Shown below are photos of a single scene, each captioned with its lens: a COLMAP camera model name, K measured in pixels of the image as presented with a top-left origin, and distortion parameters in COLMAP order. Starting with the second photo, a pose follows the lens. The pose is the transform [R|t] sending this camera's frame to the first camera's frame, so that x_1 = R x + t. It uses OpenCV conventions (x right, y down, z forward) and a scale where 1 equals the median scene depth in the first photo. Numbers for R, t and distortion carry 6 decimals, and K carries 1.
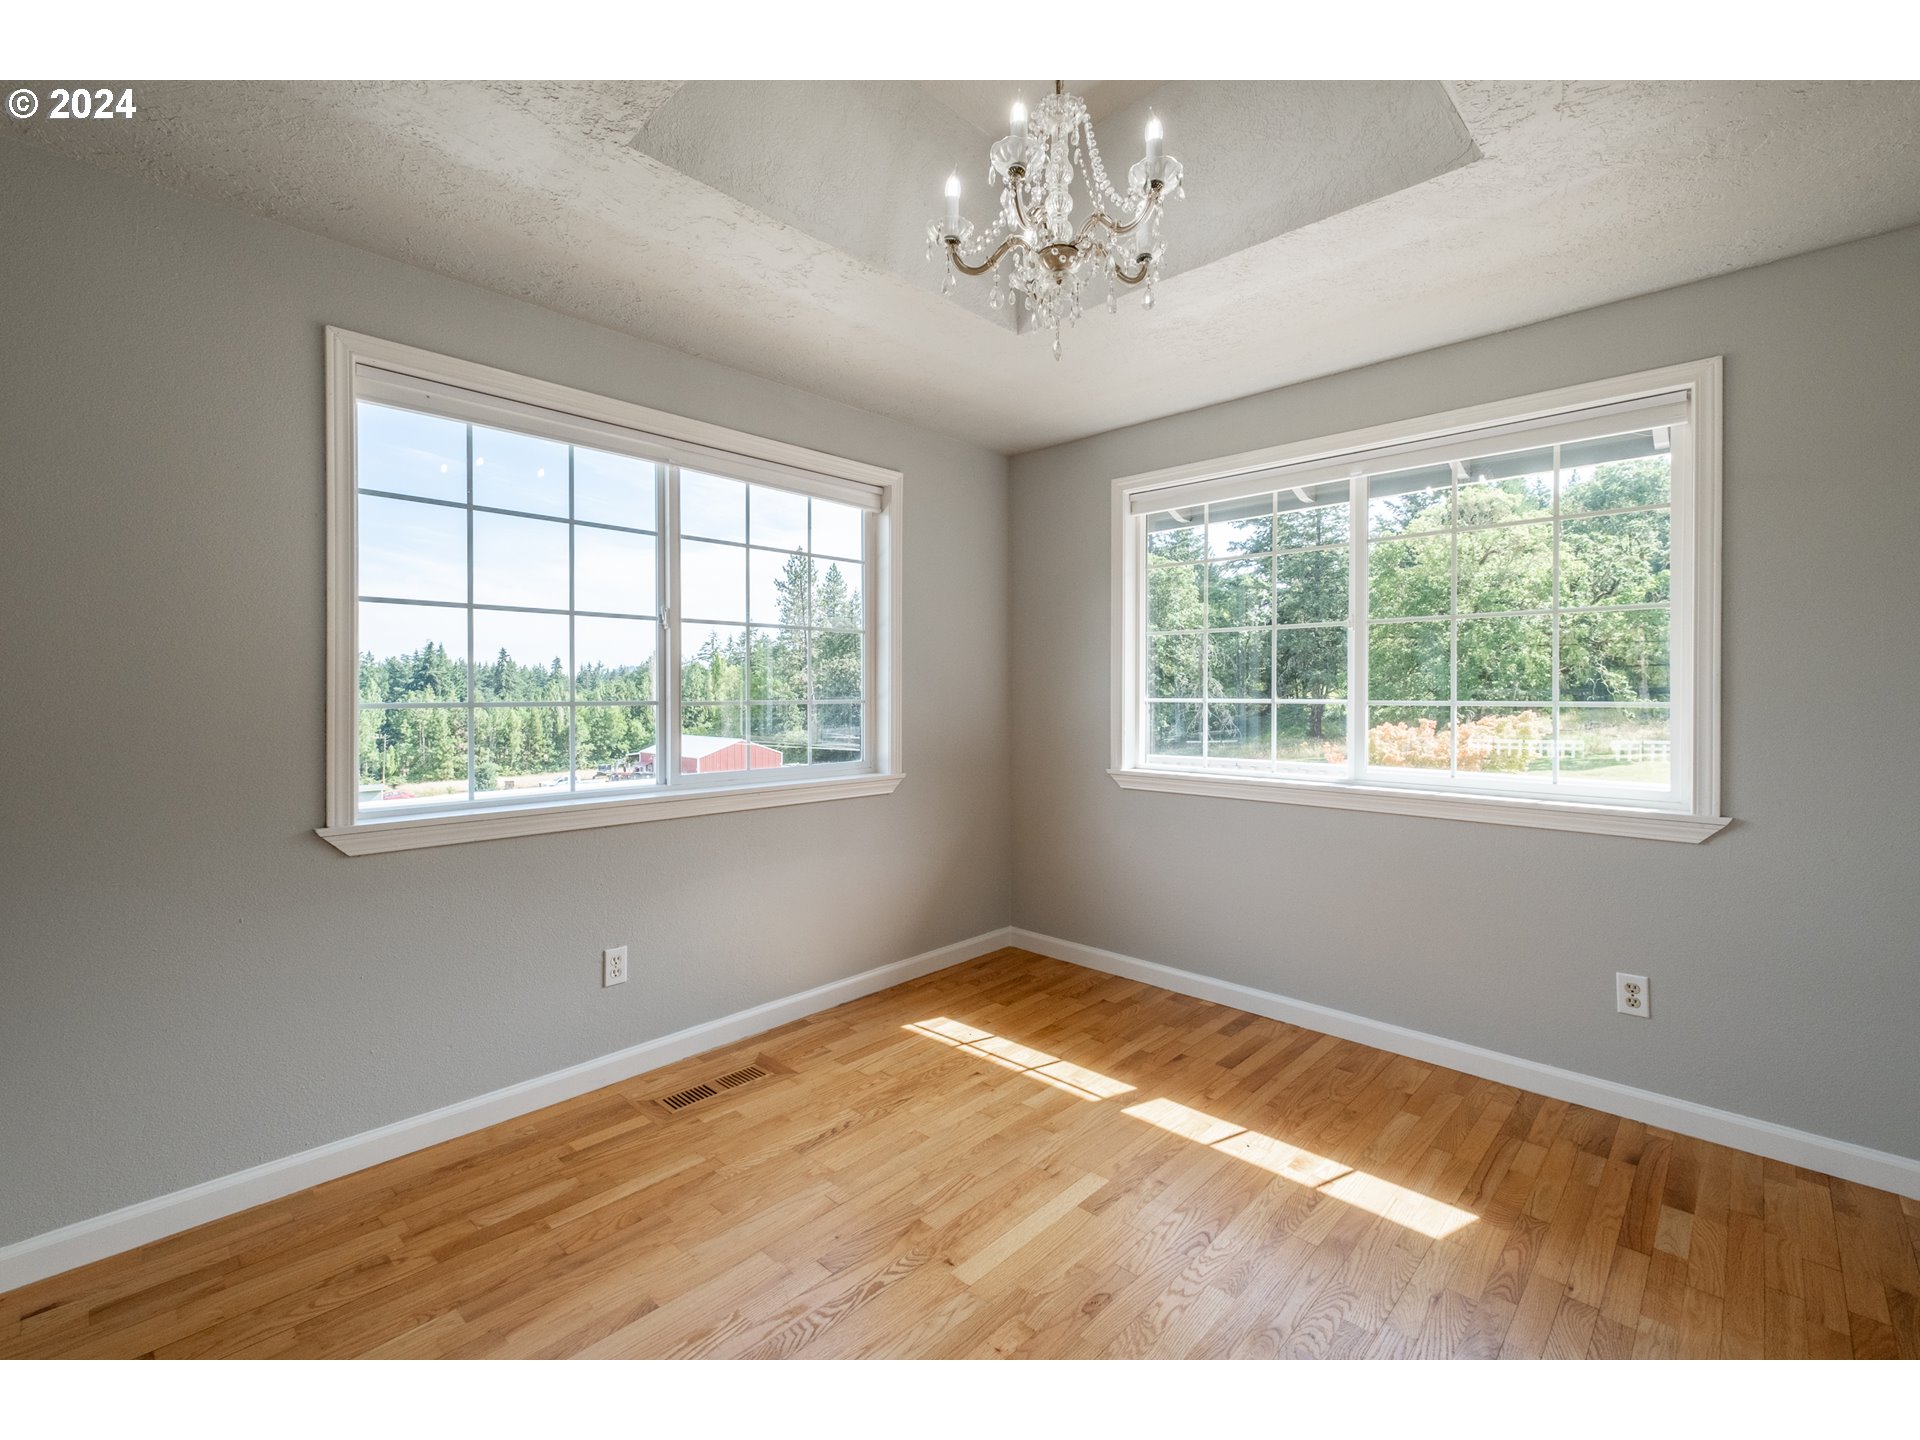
lens RADIAL K [[817.4, 0, 978.6], [0, 817.4, 710.7], [0, 0, 1]] dist [0.013421, -0.000128]
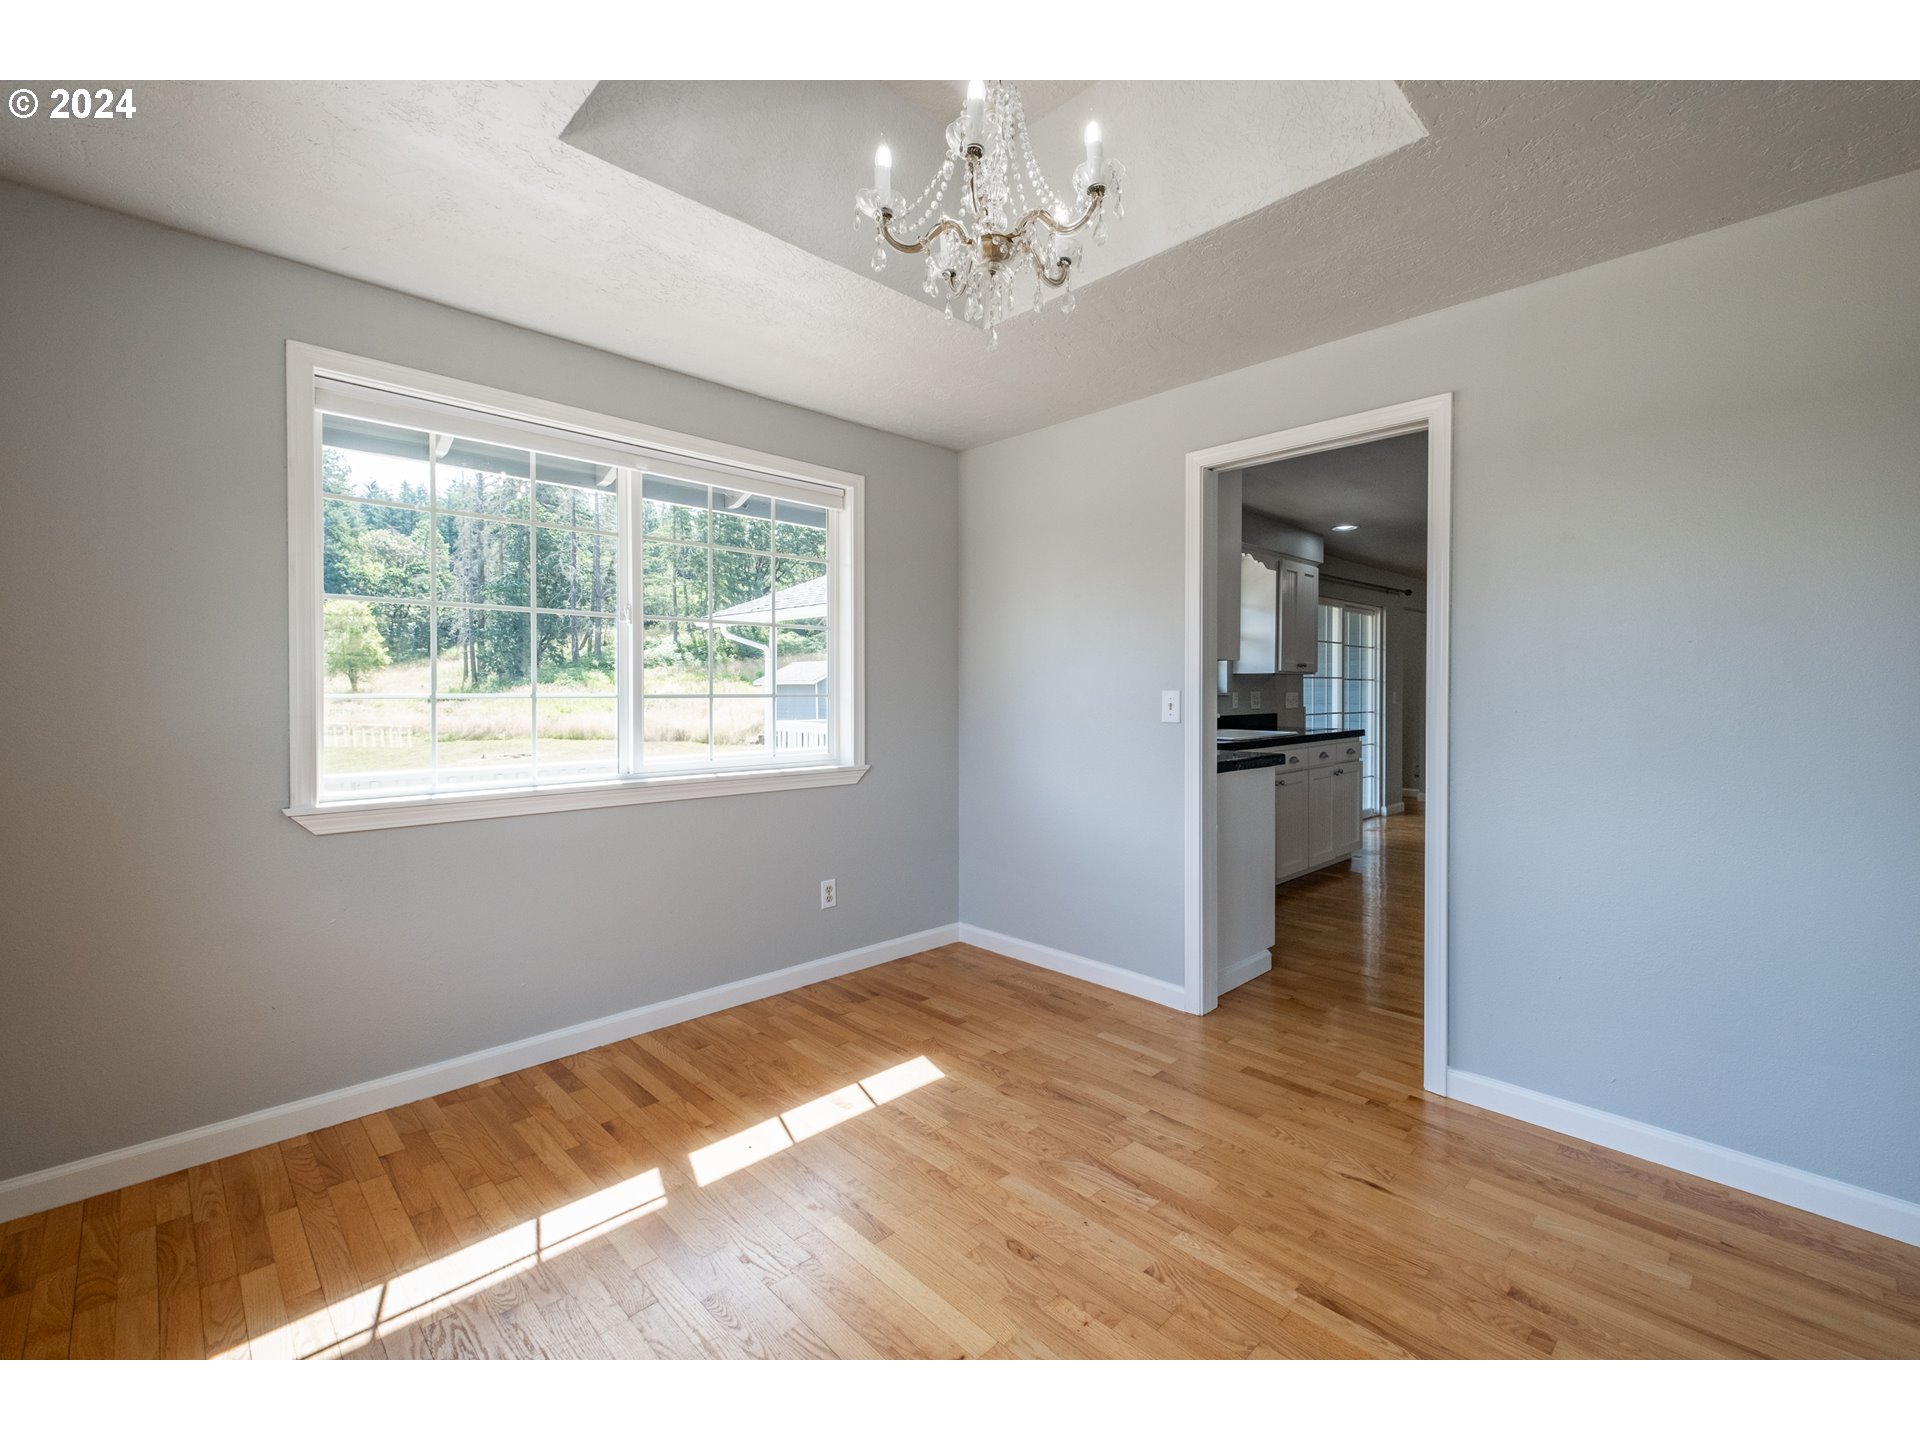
lens RADIAL K [[832.5, 0, 953.8], [0, 832.5, 698.4], [0, 0, 1]] dist [0.011382, -0.000977]
pose [[0.058284, -0.019206, 0.998115, -0.621824], [0.012090, 0.999755, 0.018532, -0.024967], [-0.998227, 0.010987, 0.058502, 0.646045]]
